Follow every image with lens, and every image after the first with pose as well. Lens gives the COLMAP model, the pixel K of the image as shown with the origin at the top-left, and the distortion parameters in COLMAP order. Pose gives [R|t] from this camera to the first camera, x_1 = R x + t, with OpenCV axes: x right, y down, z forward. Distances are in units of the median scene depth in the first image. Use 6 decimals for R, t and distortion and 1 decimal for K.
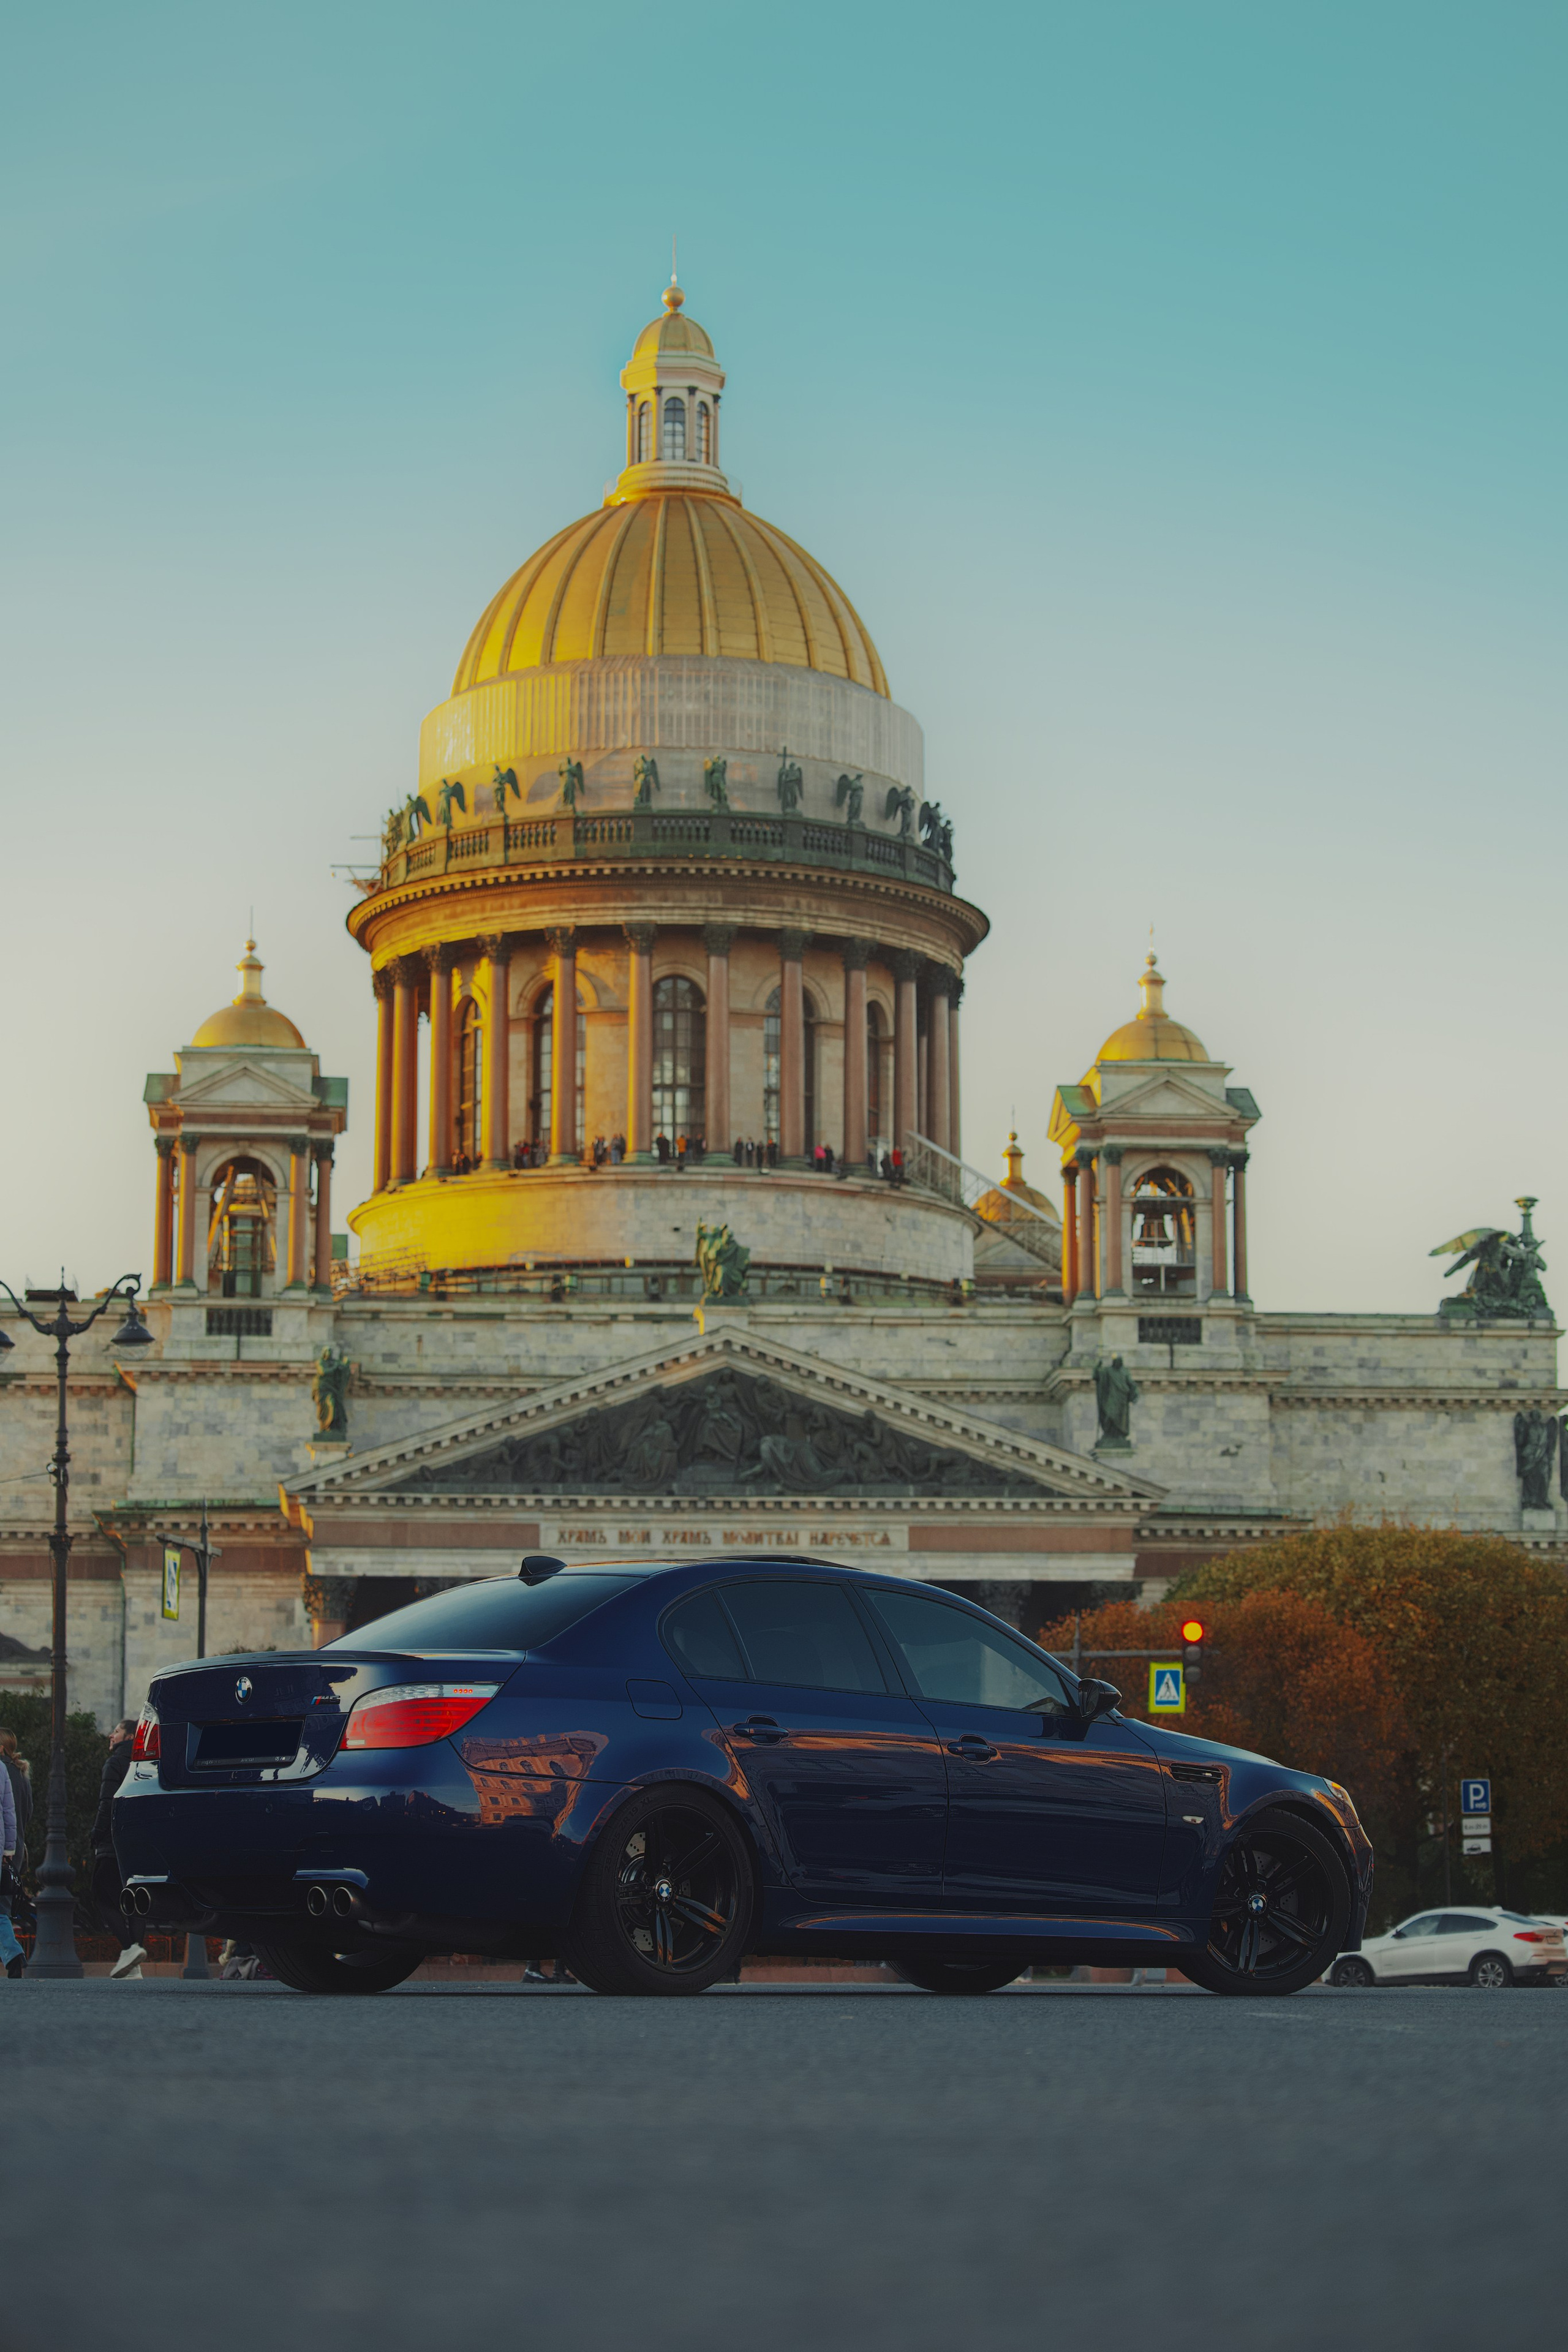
lens RADIAL K [[4678.4, 0, 781.9], [0, 4678.4, 1174.7], [0, 0, 1]] dist [0.018535, 0.000000]
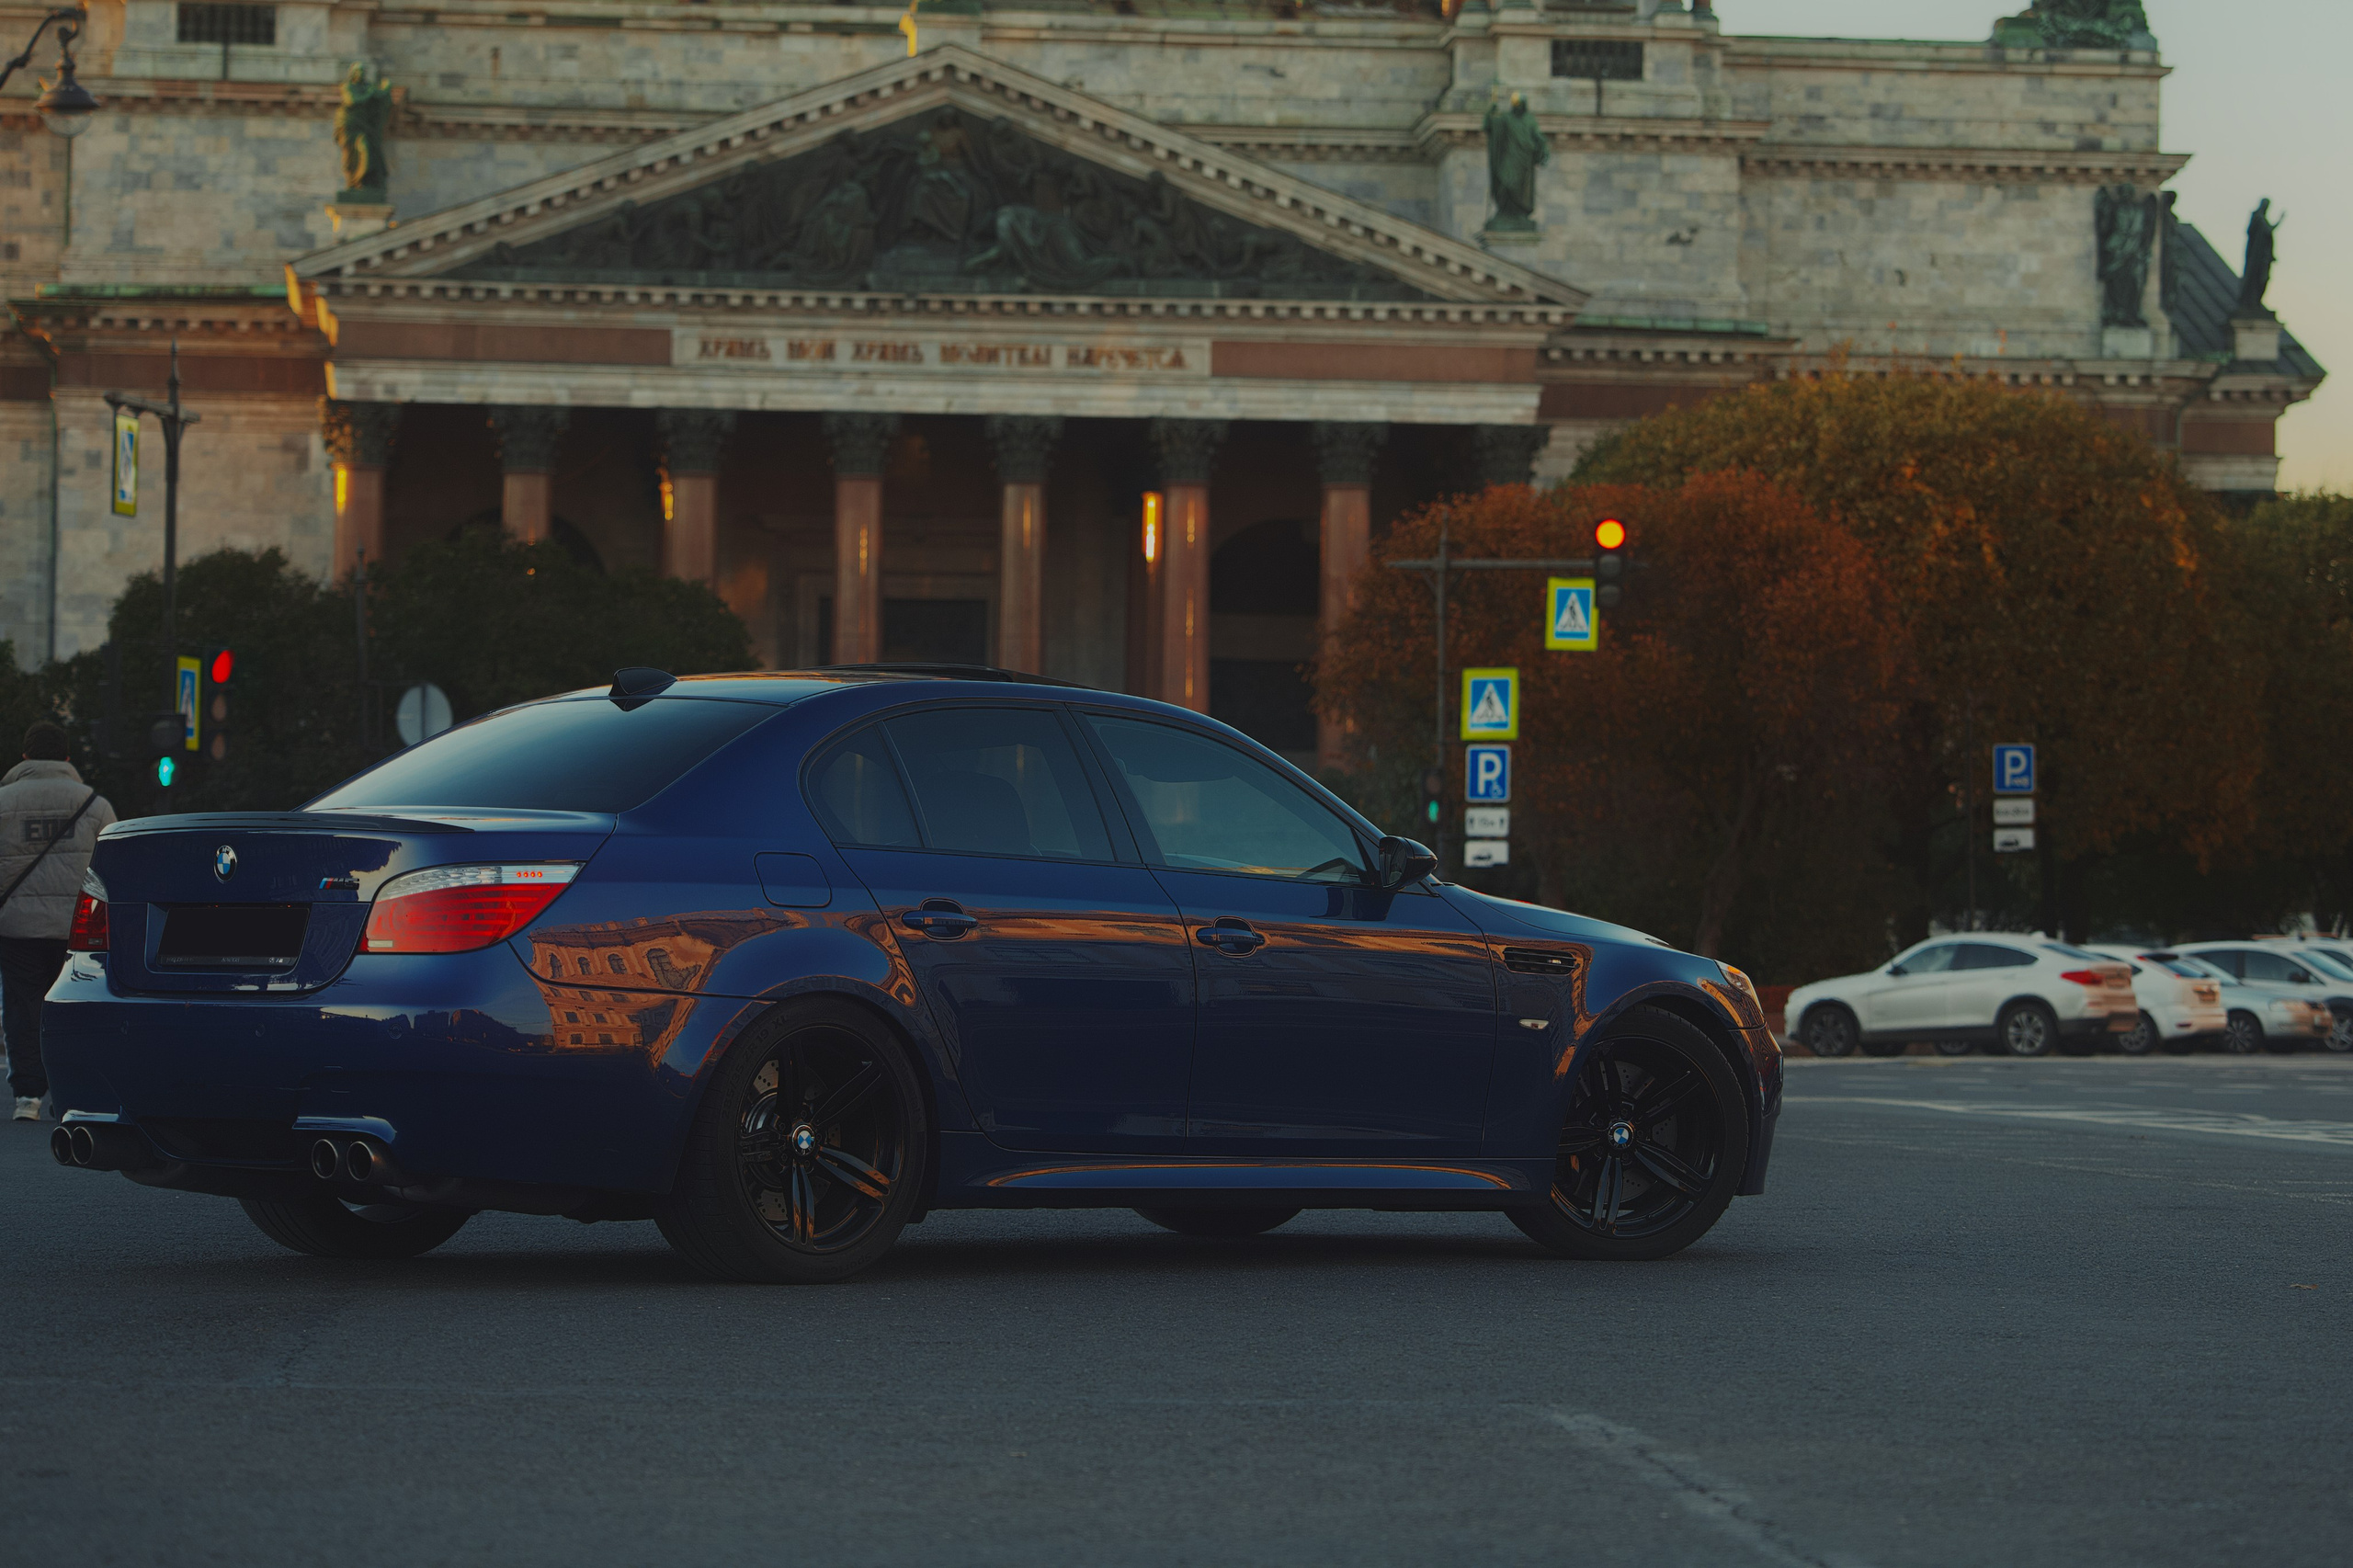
lens RADIAL K [[6213.8, 0, 1178.5], [0, 6213.8, 785.5], [0, 0, 1]] dist [0.190124, 0.000000]
pose [[0.999213, 0.011923, 0.037840, -0.011458], [-0.014633, 0.997284, 0.072178, 0.074167], [-0.036877, -0.072675, 0.996674, 0.085773]]
